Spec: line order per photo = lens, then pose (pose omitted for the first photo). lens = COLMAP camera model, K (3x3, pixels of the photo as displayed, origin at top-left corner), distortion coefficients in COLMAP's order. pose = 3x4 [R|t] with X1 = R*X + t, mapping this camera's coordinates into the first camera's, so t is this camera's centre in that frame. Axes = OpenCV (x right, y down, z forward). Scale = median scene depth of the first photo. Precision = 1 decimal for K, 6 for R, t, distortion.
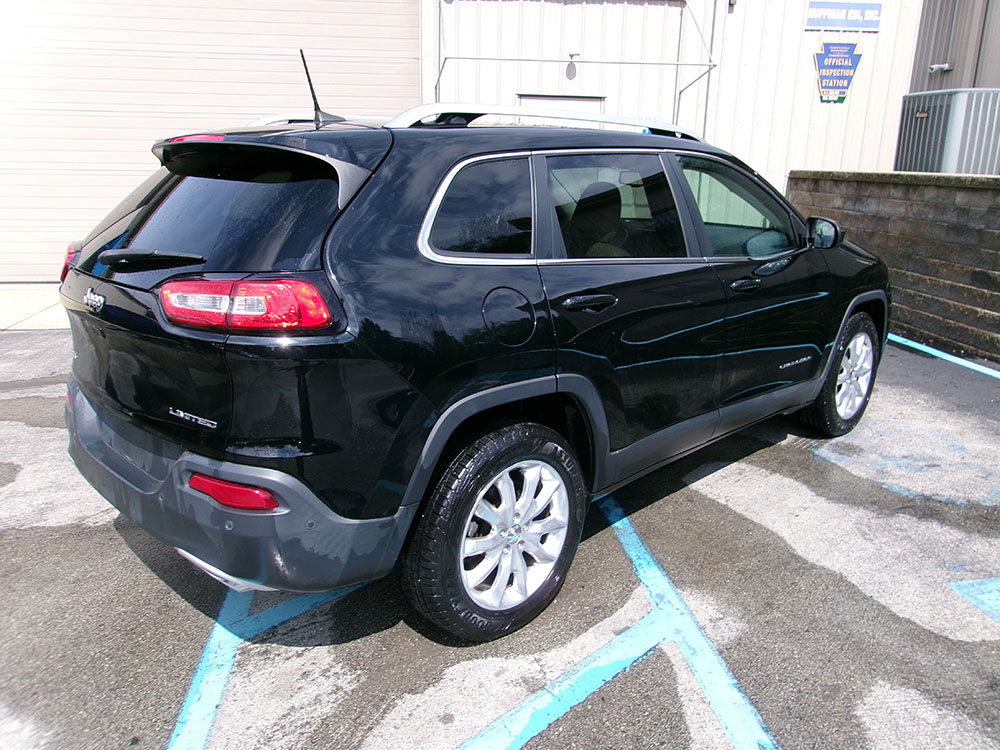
lens RADIAL K [[772.8, 0, 505.8], [0, 772.8, 374.1], [0, 0, 1]] dist [0.001029, -0.002369]
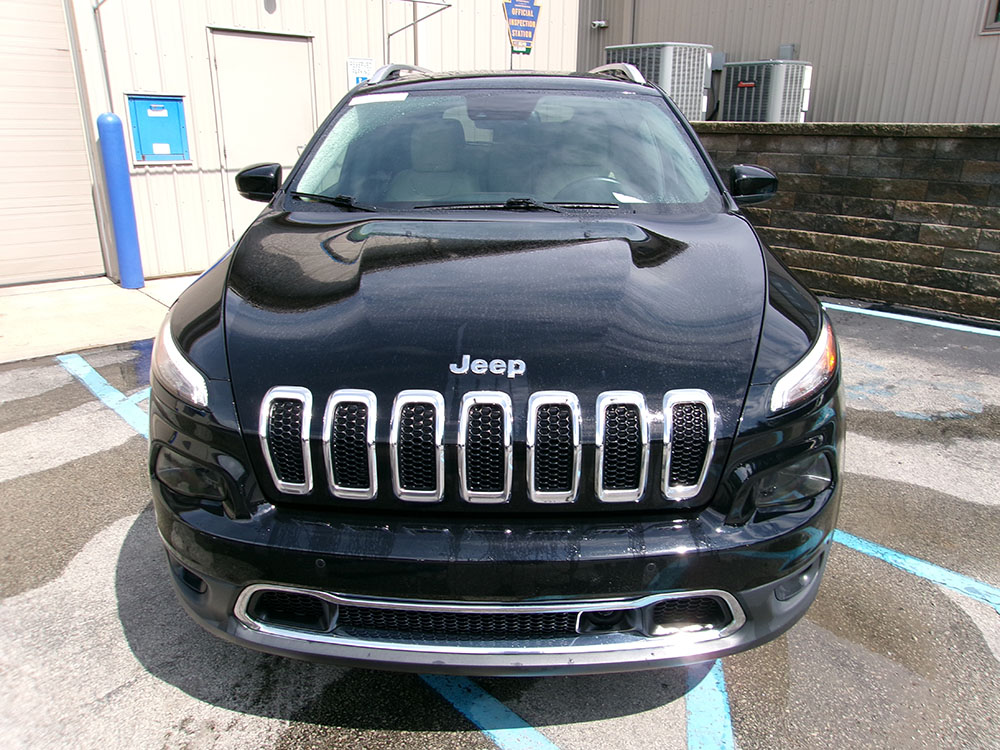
lens RADIAL K [[779.1, 0, 512.4], [0, 779.1, 374.2], [0, 0, 1]] dist [-0.056113, 0.107649]
pose [[0.827829, -0.182851, 0.530344, -0.496105], [0.158603, 0.983104, 0.091384, -0.089287], [-0.538093, 0.008464, 0.842843, 0.408580]]
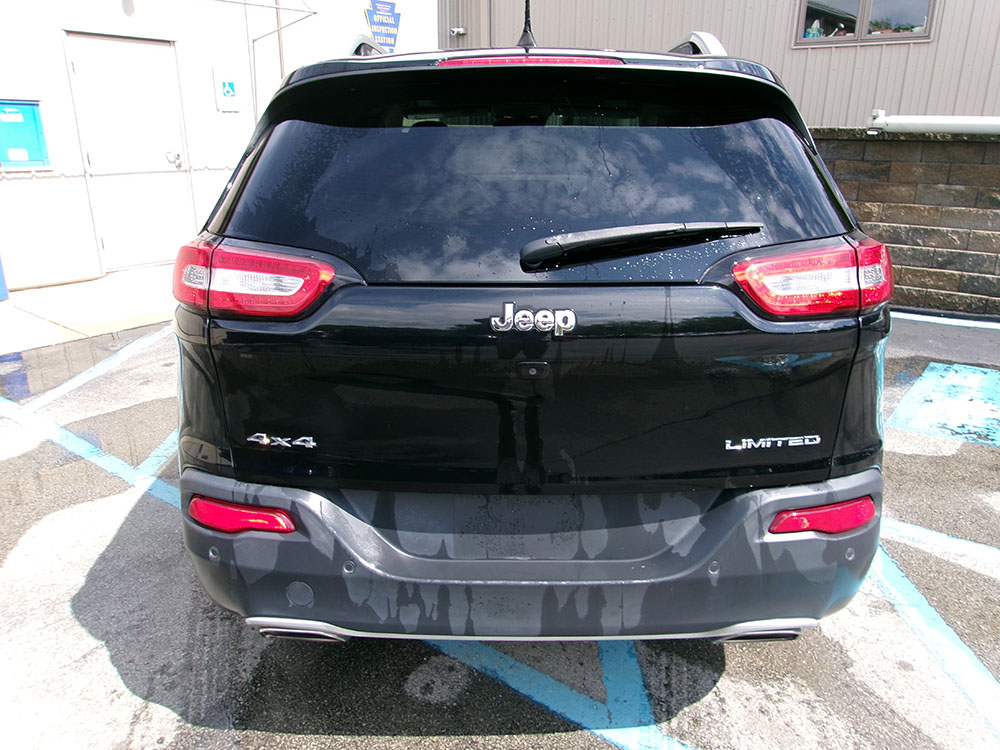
lens RADIAL K [[779.1, 0, 512.4], [0, 779.1, 374.2], [0, 0, 1]] dist [-0.056113, 0.107649]
pose [[0.715536, -0.228213, 0.660248, -0.594918], [0.198379, 0.972605, 0.121187, -0.082441], [-0.669817, 0.044265, 0.741206, 0.343726]]
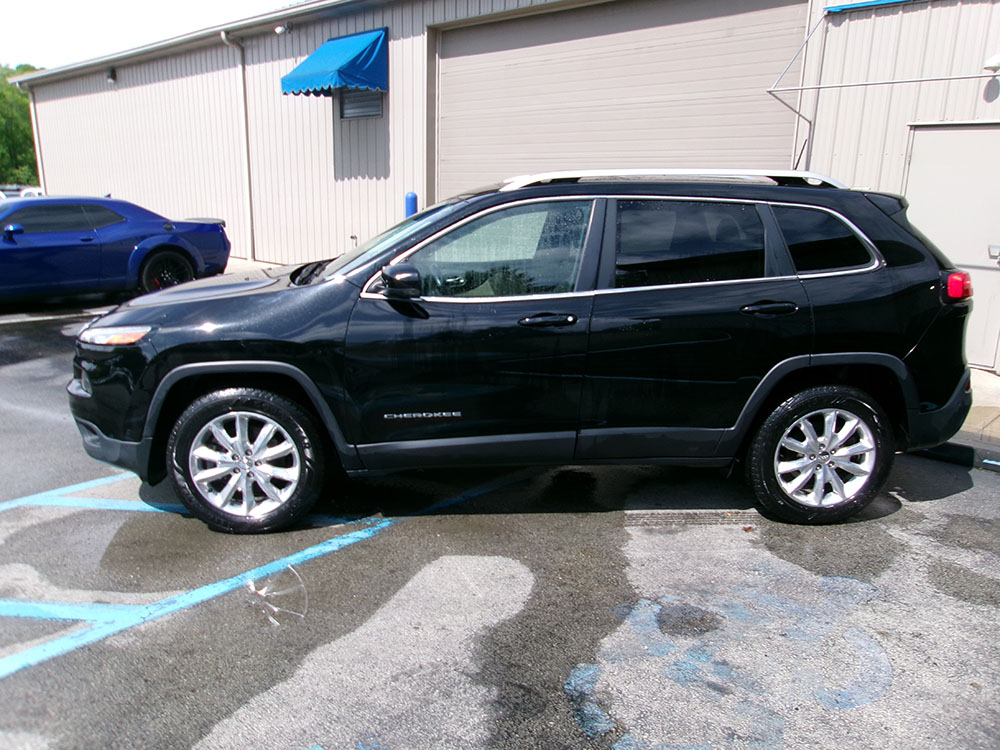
lens RADIAL K [[779.1, 0, 512.4], [0, 779.1, 374.2], [0, 0, 1]] dist [-0.056113, 0.107649]
pose [[0.634215, 0.186343, -0.750365, 0.957397], [-0.221779, 0.973582, 0.054326, -0.143130], [0.740666, 0.131961, 0.658787, 0.457917]]
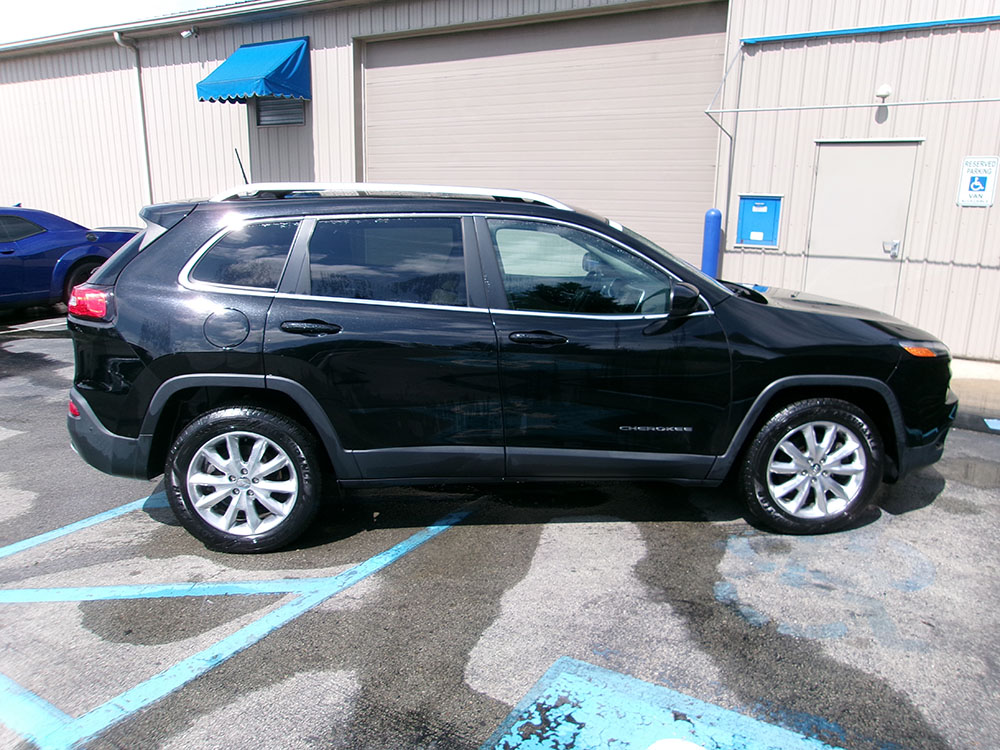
lens RADIAL K [[779.1, 0, 512.4], [0, 779.1, 374.2], [0, 0, 1]] dist [-0.056113, 0.107649]
pose [[0.769735, 0.151136, -0.620215, 0.851550], [-0.178988, 0.983694, 0.017572, -0.069739], [0.612757, 0.097485, 0.784235, 0.117573]]
